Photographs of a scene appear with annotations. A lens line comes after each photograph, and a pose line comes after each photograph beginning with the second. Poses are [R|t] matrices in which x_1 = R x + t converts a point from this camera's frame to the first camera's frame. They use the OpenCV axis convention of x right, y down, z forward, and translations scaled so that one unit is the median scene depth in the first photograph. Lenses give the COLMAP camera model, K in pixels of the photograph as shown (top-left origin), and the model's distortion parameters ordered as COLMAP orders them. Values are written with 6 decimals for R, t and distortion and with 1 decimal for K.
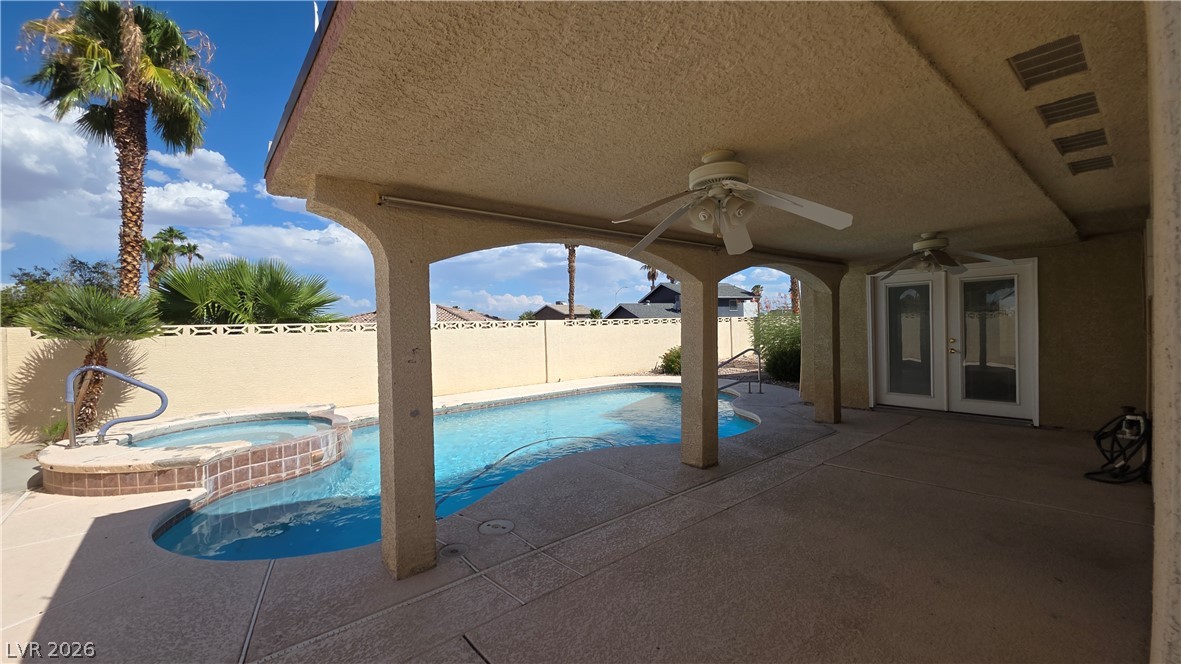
lens RADIAL K [[469.1, 0, 589.6], [0, 469.1, 335.8], [0, 0, 1]] dist [0.008516, -0.006377]
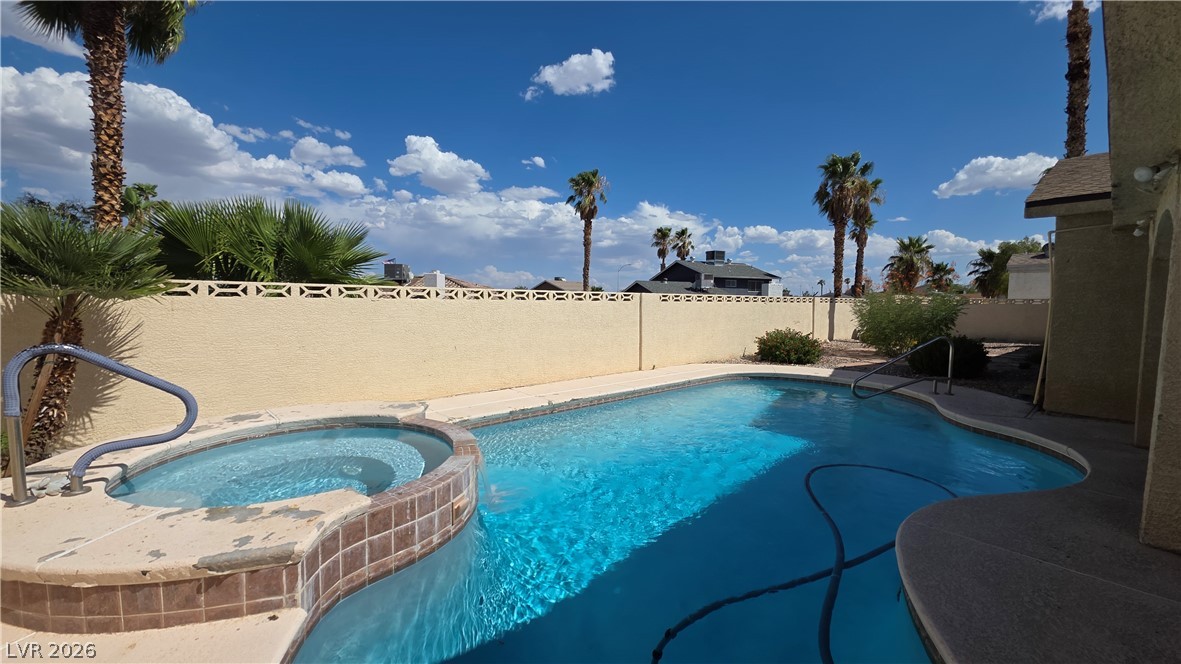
lens RADIAL K [[469.1, 0, 588.9], [0, 469.1, 336.4], [0, 0, 1]] dist [0.008516, -0.006377]
pose [[0.999096, 0.028315, 0.031718, -0.451379], [-0.029810, 0.998417, 0.047703, 0.012130], [-0.030317, -0.048606, 0.998358, 0.431352]]
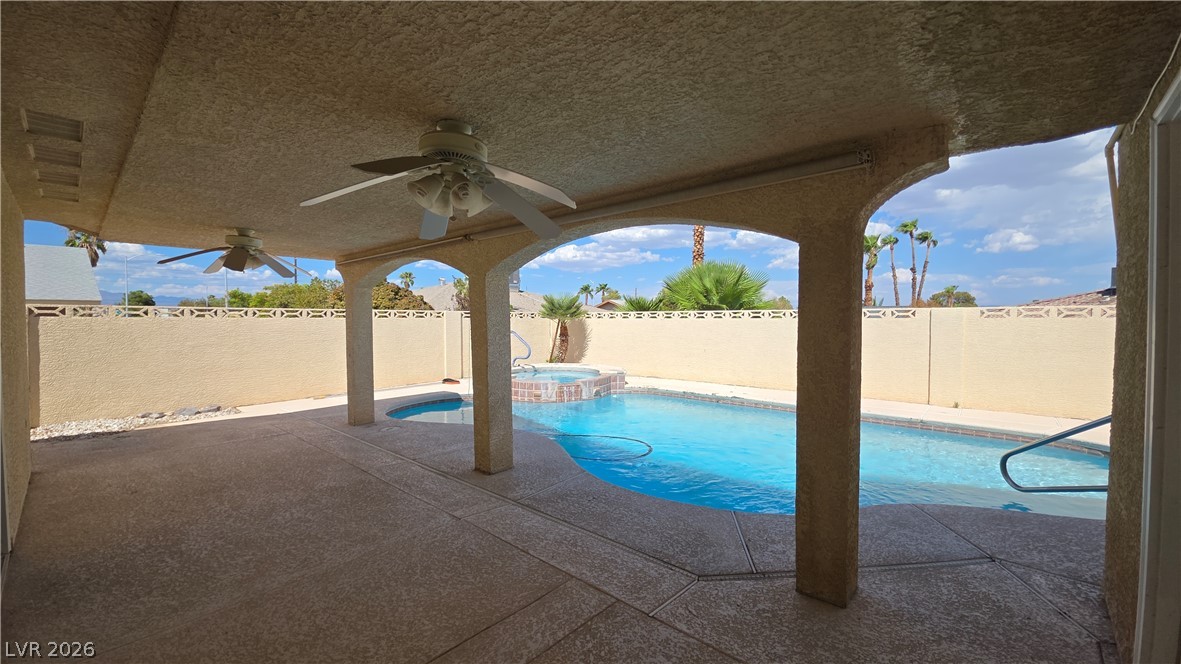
lens RADIAL K [[469.1, 0, 578.5], [0, 469.1, 332.7], [0, 0, 1]] dist [0.008516, -0.006377]
pose [[0.128717, 0.055950, -0.990102, 1.058248], [-0.025511, 0.998264, 0.053095, -0.047132], [0.991353, 0.018425, 0.129921, 0.944192]]
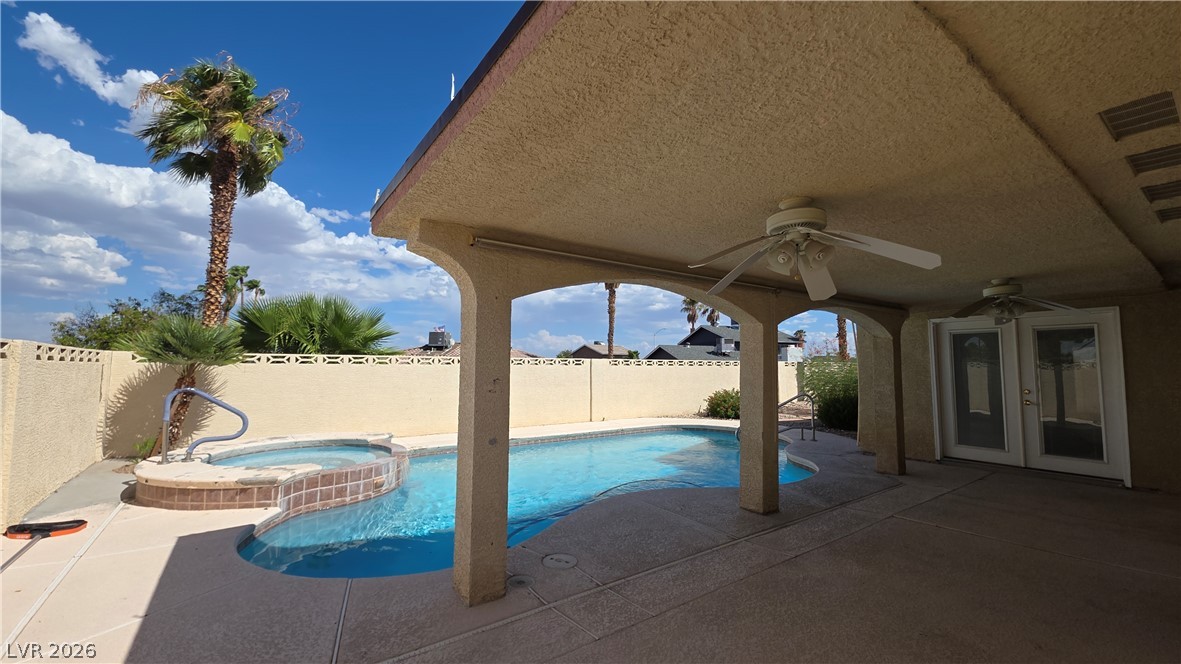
lens RADIAL K [[469.1, 0, 589.4], [0, 469.1, 336.6], [0, 0, 1]] dist [0.008516, -0.006377]
pose [[0.996615, 0.024218, -0.078556, -0.043490], [-0.030760, 0.996060, -0.083171, 0.006936], [0.076232, 0.085306, 0.993434, -0.021788]]
